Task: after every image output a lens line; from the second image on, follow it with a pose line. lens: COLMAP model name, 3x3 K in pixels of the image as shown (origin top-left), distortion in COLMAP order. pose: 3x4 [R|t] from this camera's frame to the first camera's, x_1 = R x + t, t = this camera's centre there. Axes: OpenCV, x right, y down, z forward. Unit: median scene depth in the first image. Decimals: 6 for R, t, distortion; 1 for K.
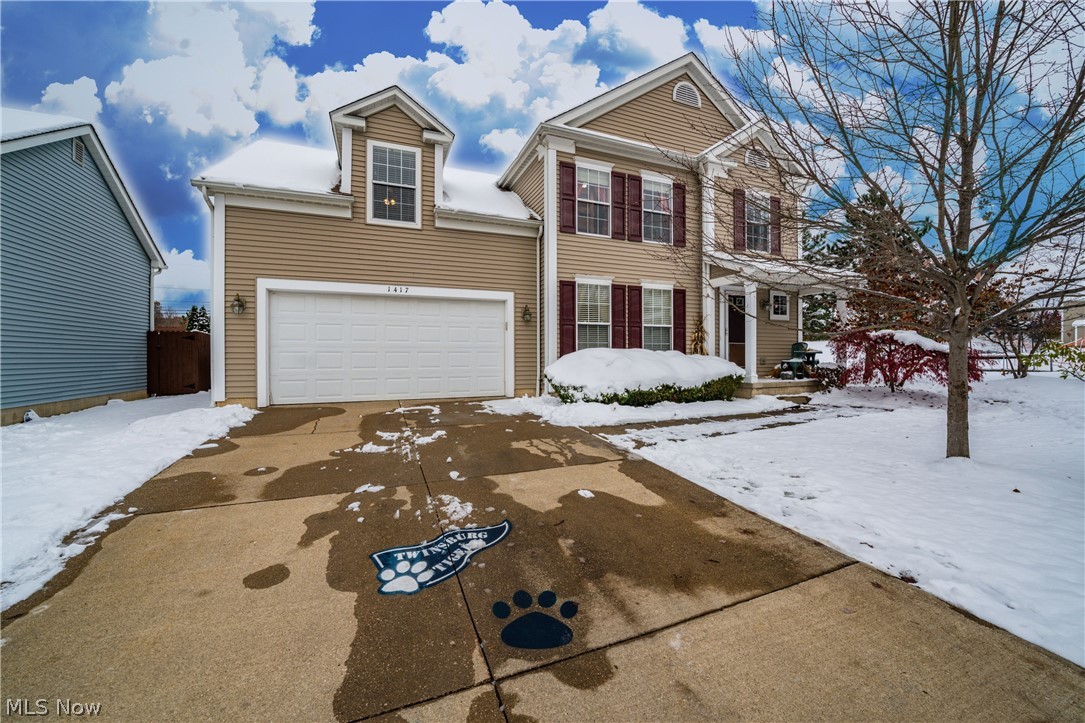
lens RADIAL K [[390.4, 0, 548.4], [0, 390.4, 357.4], [0, 0, 1]] dist [-0.023704, 0.000251]
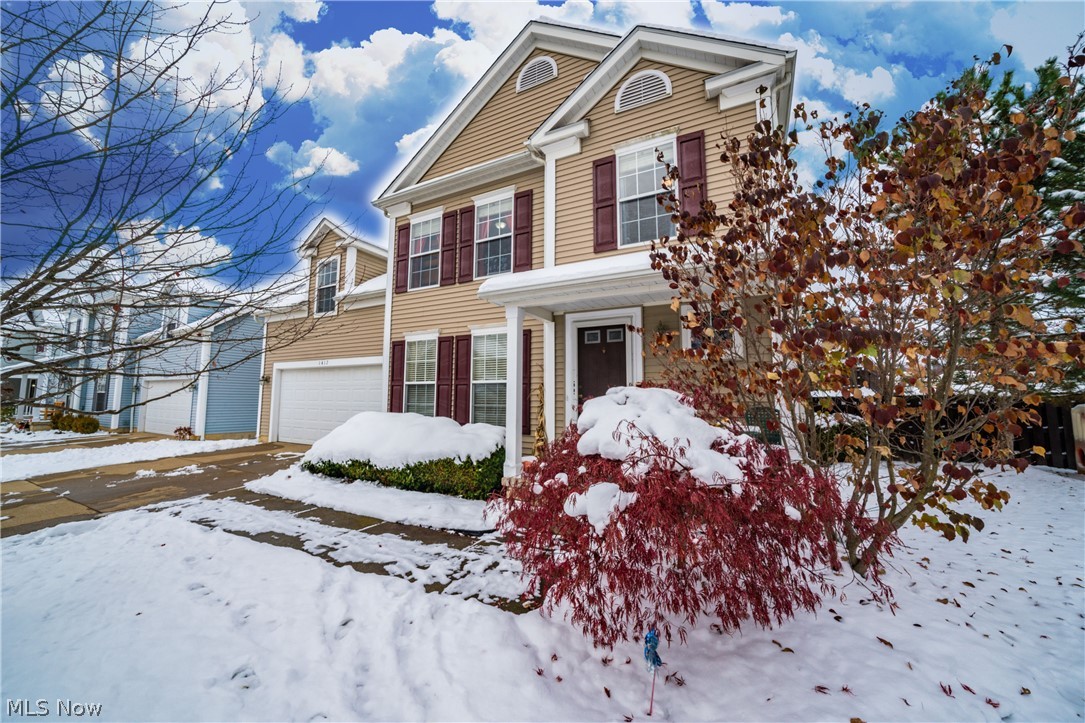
lens RADIAL K [[390.4, 0, 548.4], [0, 390.4, 357.4], [0, 0, 1]] dist [-0.023704, 0.000251]
pose [[0.664943, -0.070291, -0.743580, 0.994032], [-0.009364, 0.994699, -0.102403, -0.055681], [0.746836, 0.075055, 0.660759, 0.617052]]
